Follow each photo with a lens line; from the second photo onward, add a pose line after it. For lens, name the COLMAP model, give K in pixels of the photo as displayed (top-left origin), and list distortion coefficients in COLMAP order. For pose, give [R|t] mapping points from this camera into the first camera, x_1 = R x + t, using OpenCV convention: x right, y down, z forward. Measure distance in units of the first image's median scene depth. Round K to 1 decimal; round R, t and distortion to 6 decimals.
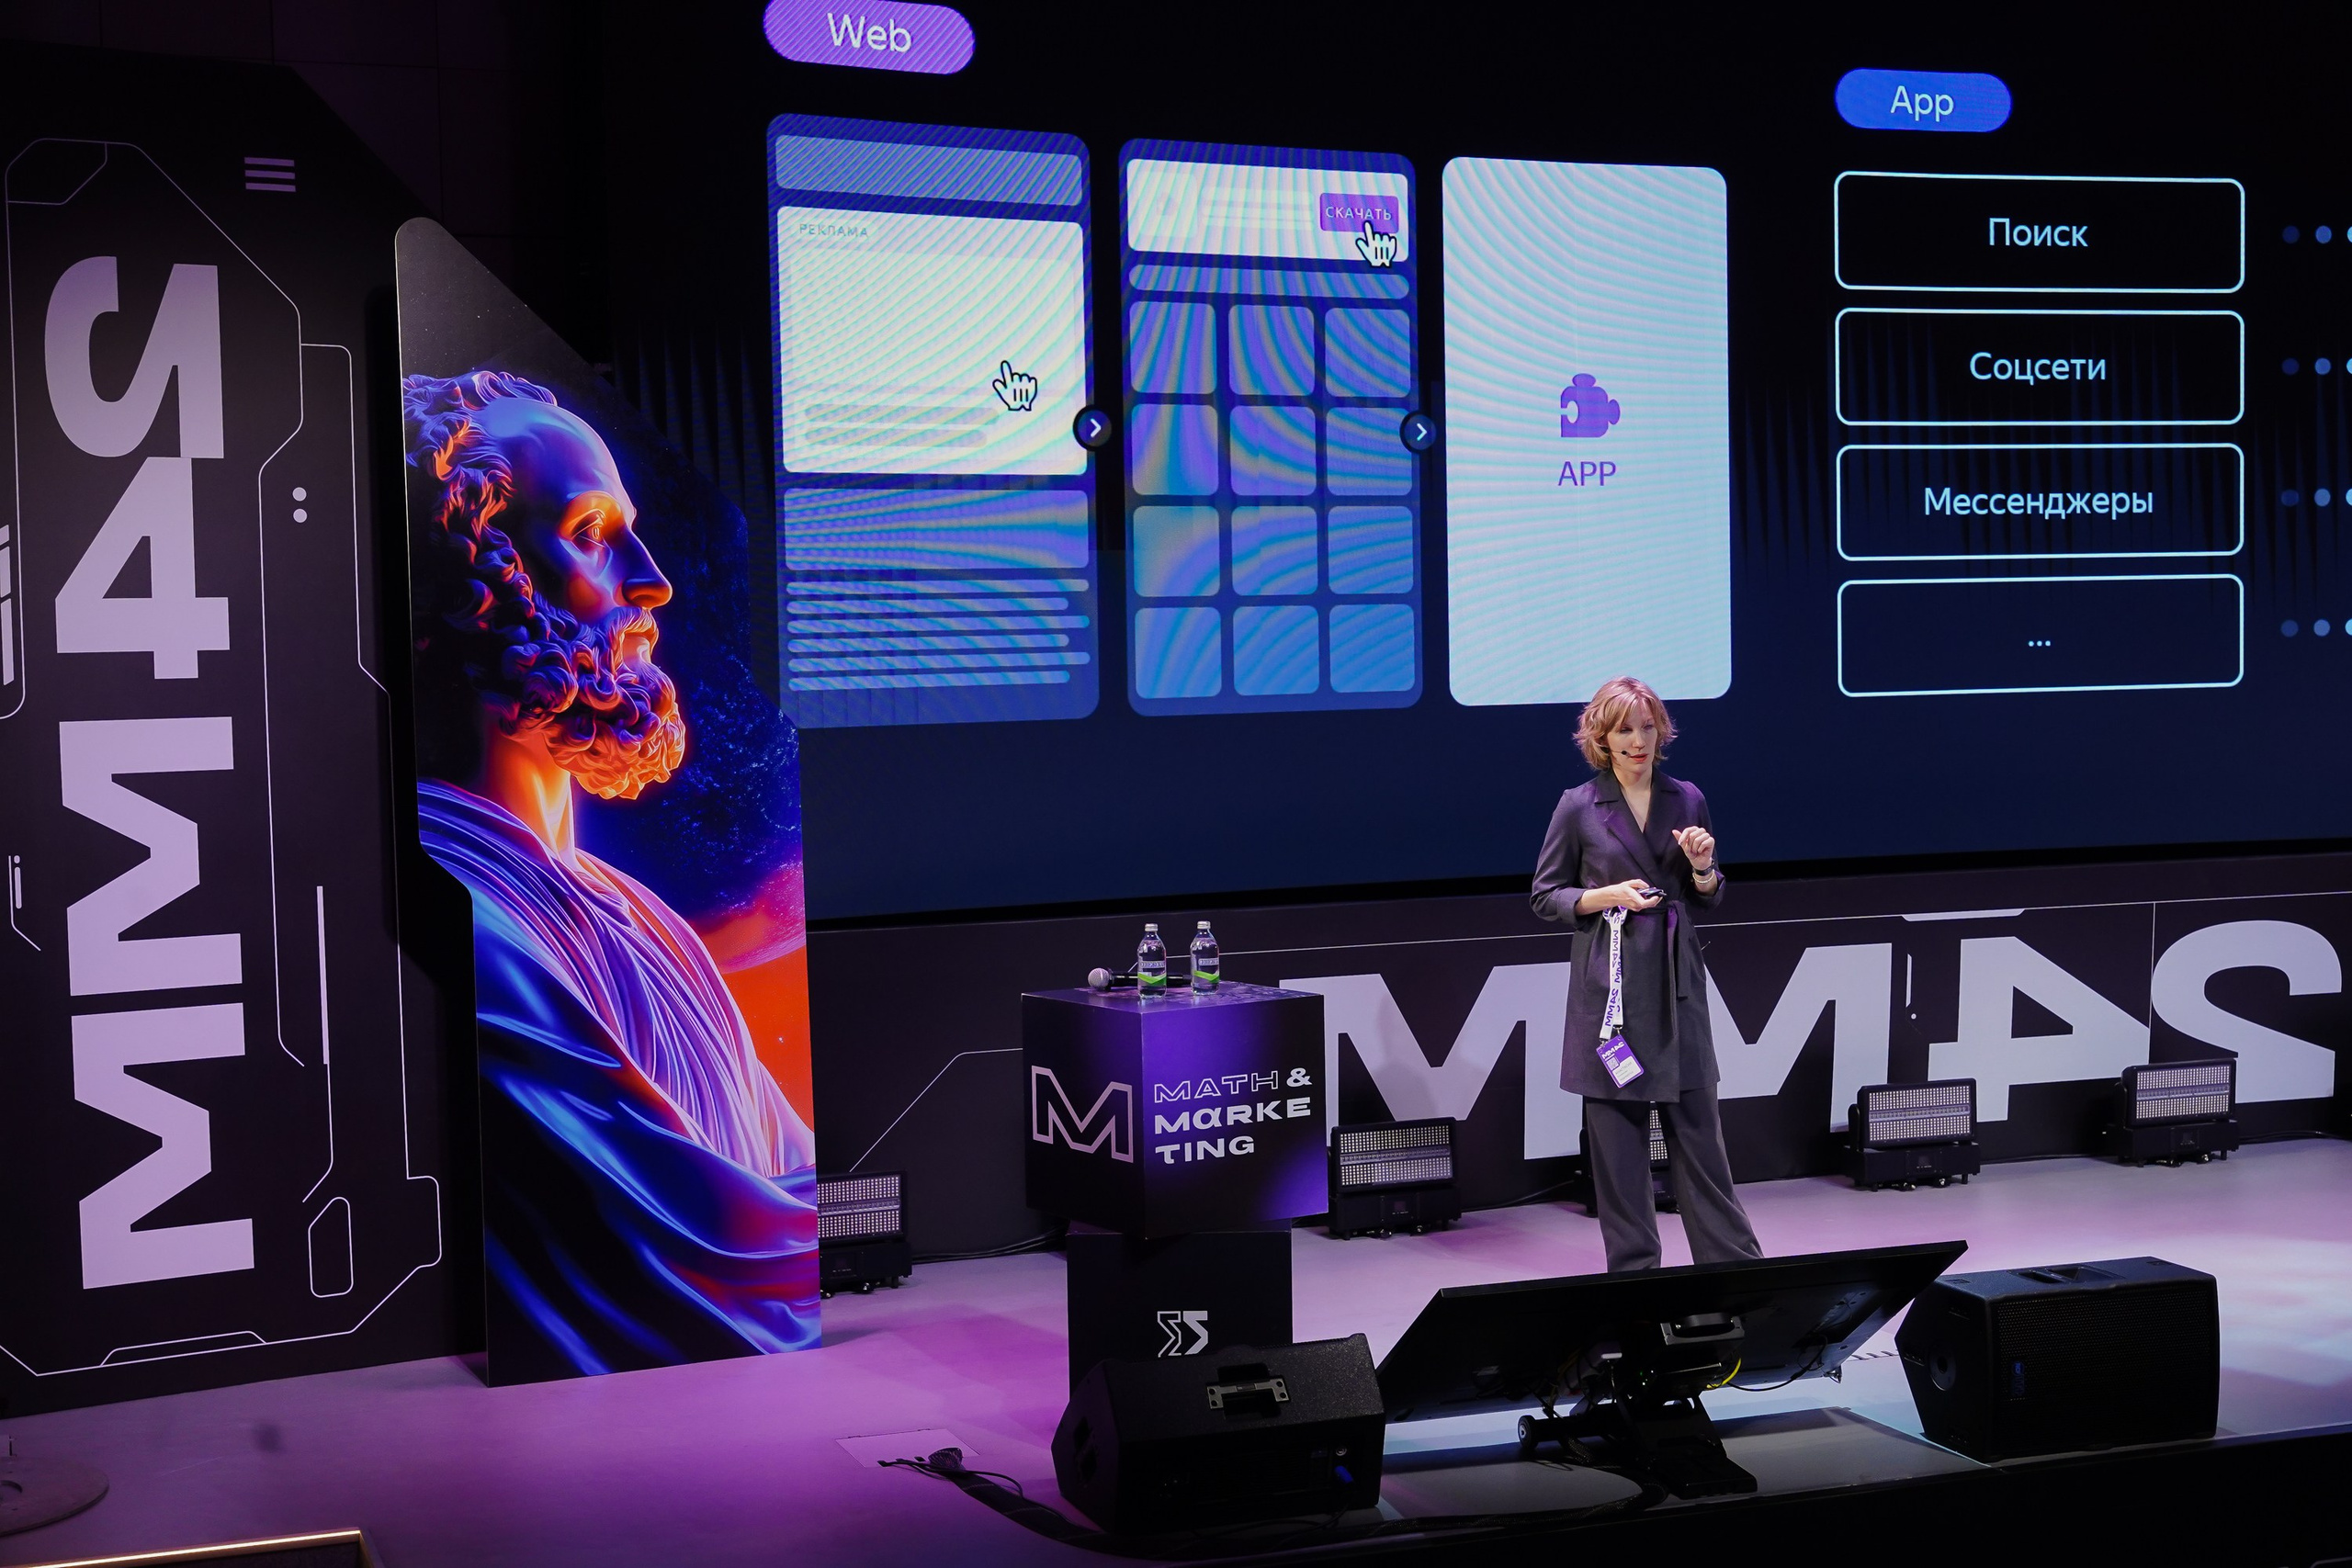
lens RADIAL K [[3250.0, 0, 1176.0], [0, 3250.0, 784.0], [0, 0, 1]] dist [0.003570, 0.034834]
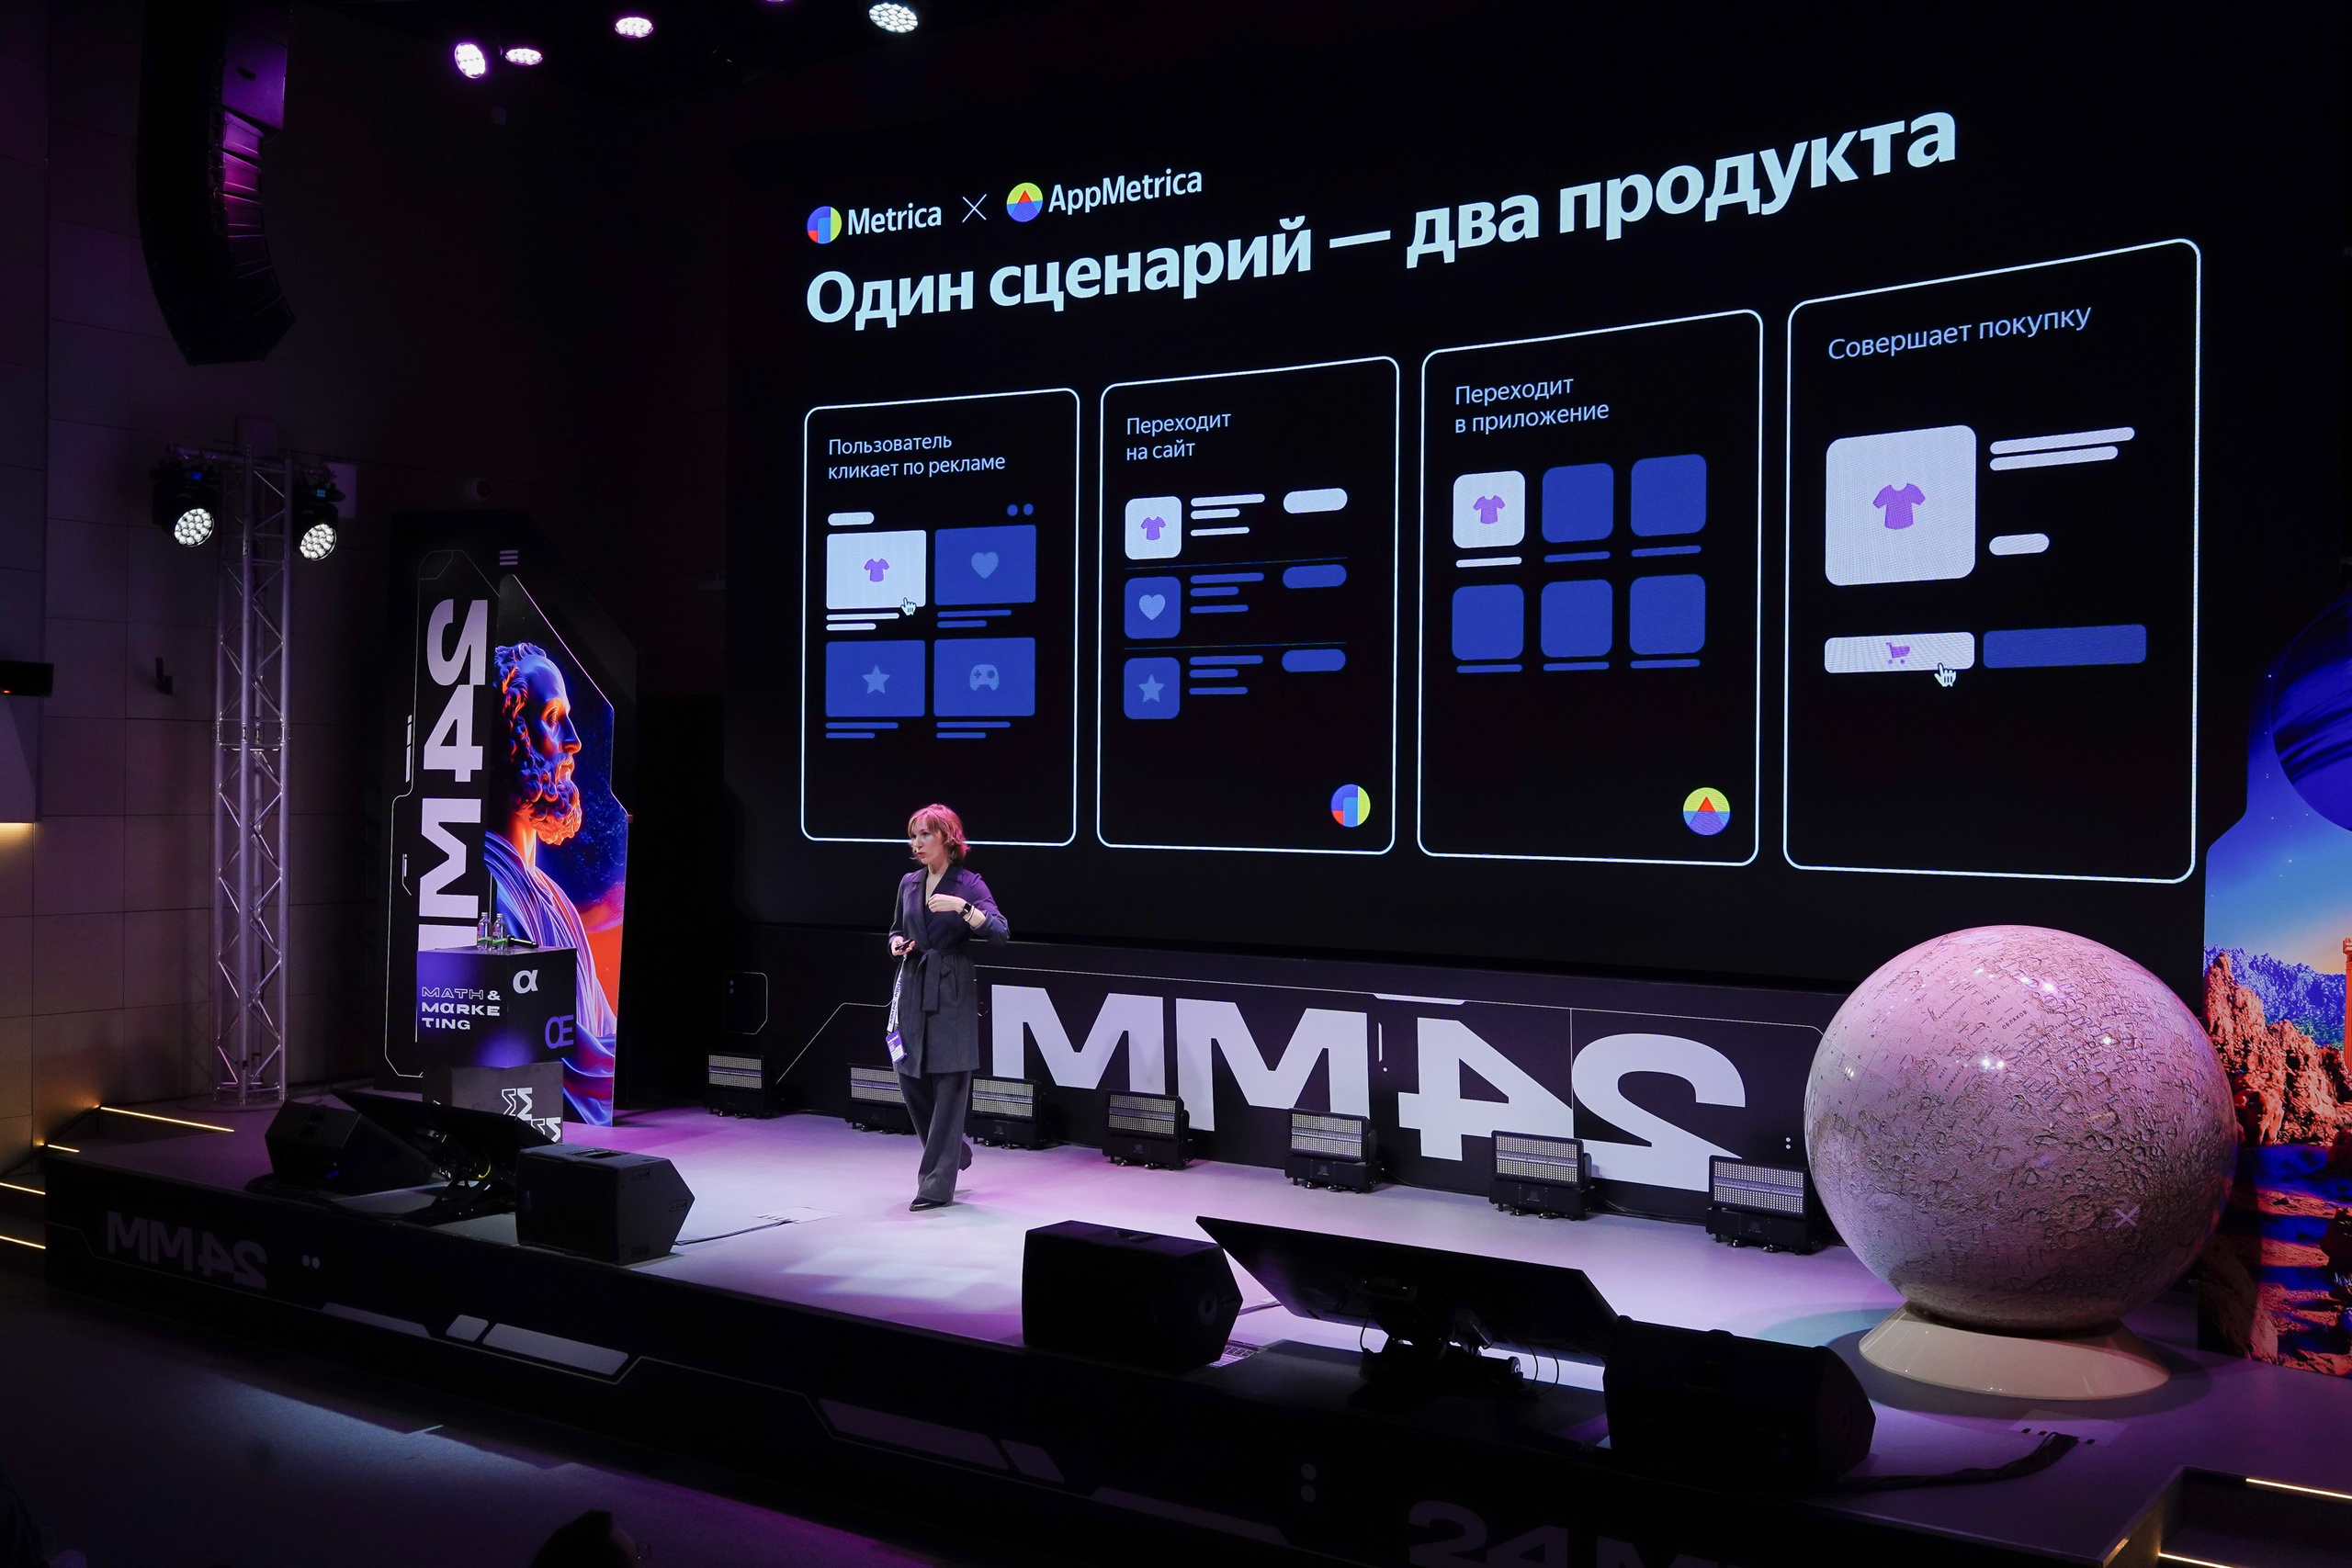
lens RADIAL K [[2260.7, 0, 1176.0], [0, 2260.7, 784.0], [0, 0, 1]] dist [-0.002352, -0.004014]
pose [[0.561103, 0.023868, -0.827402, 1.259880], [-0.060091, 0.998121, -0.011958, -0.041034], [0.825562, 0.056429, 0.561483, 0.513409]]
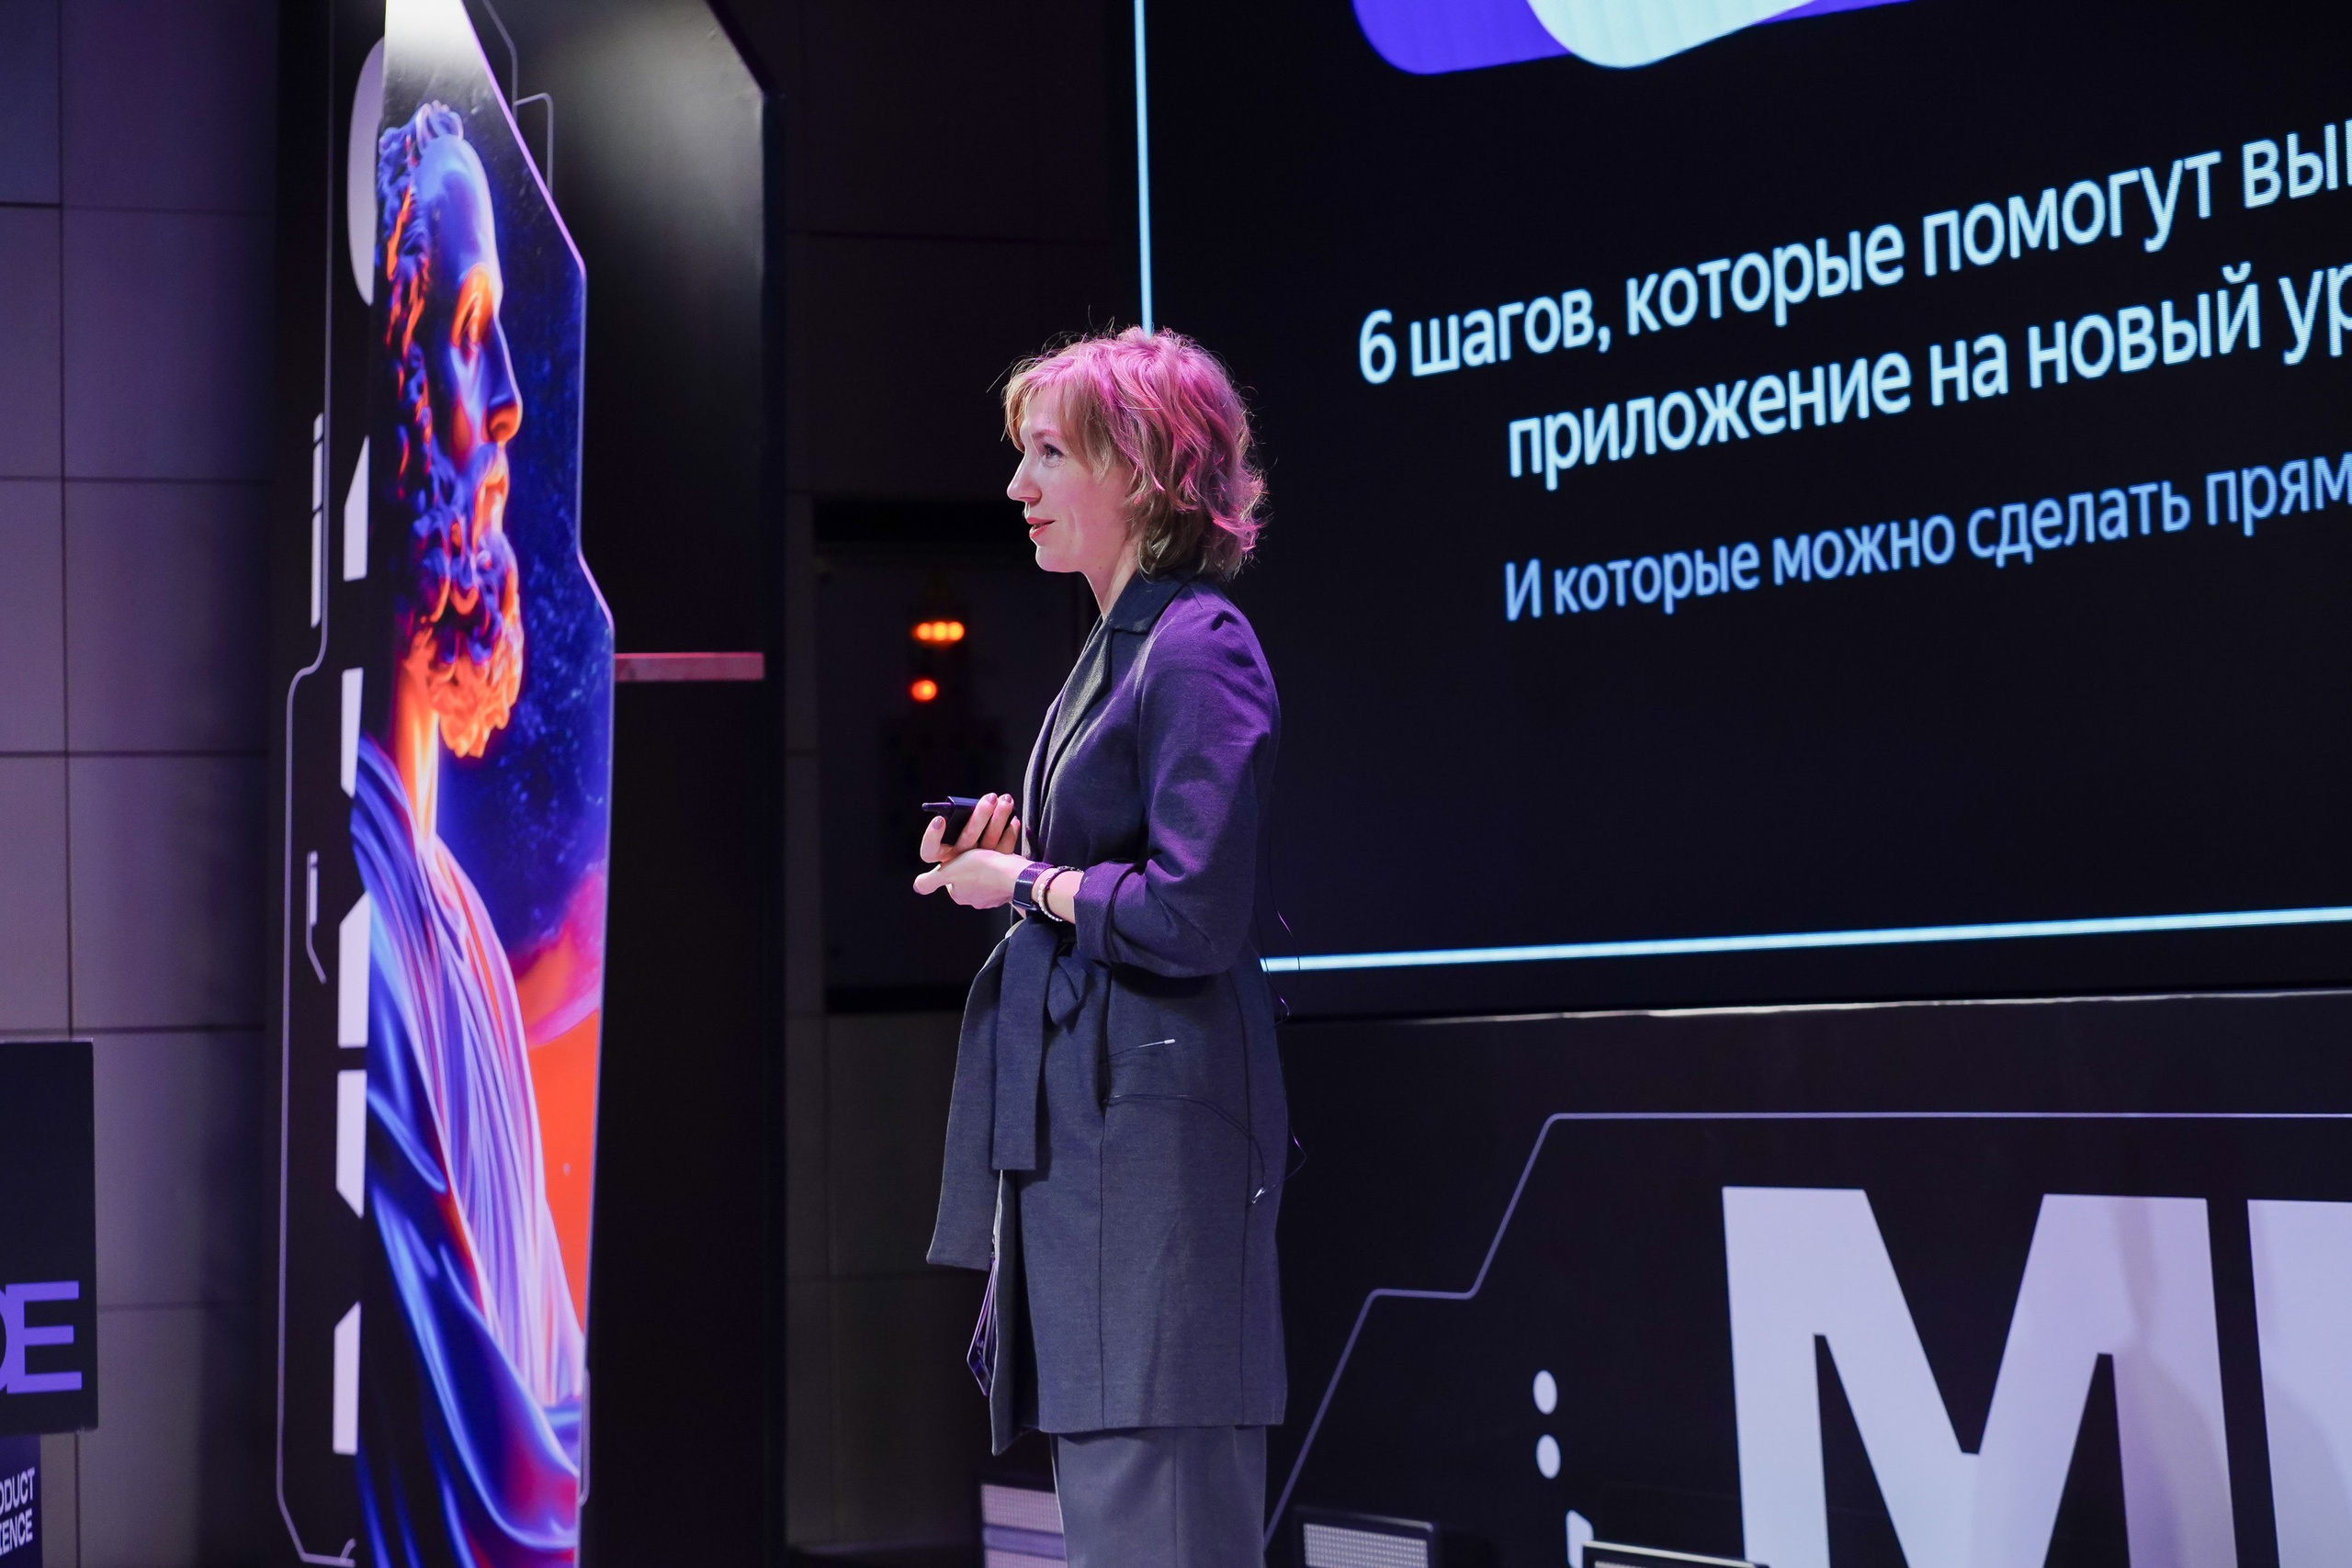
lens RADIAL K [[5597.1, 0, 1176.7], [0, 5597.1, 674.4], [0, 0, 1]] dist [-0.005838, -0.035698]
pose [[0.049208, -0.050878, -0.997492, 0.897894], [-0.025109, 0.998323, -0.052159, 0.041316], [0.998473, 0.027612, 0.047848, 1.086152]]
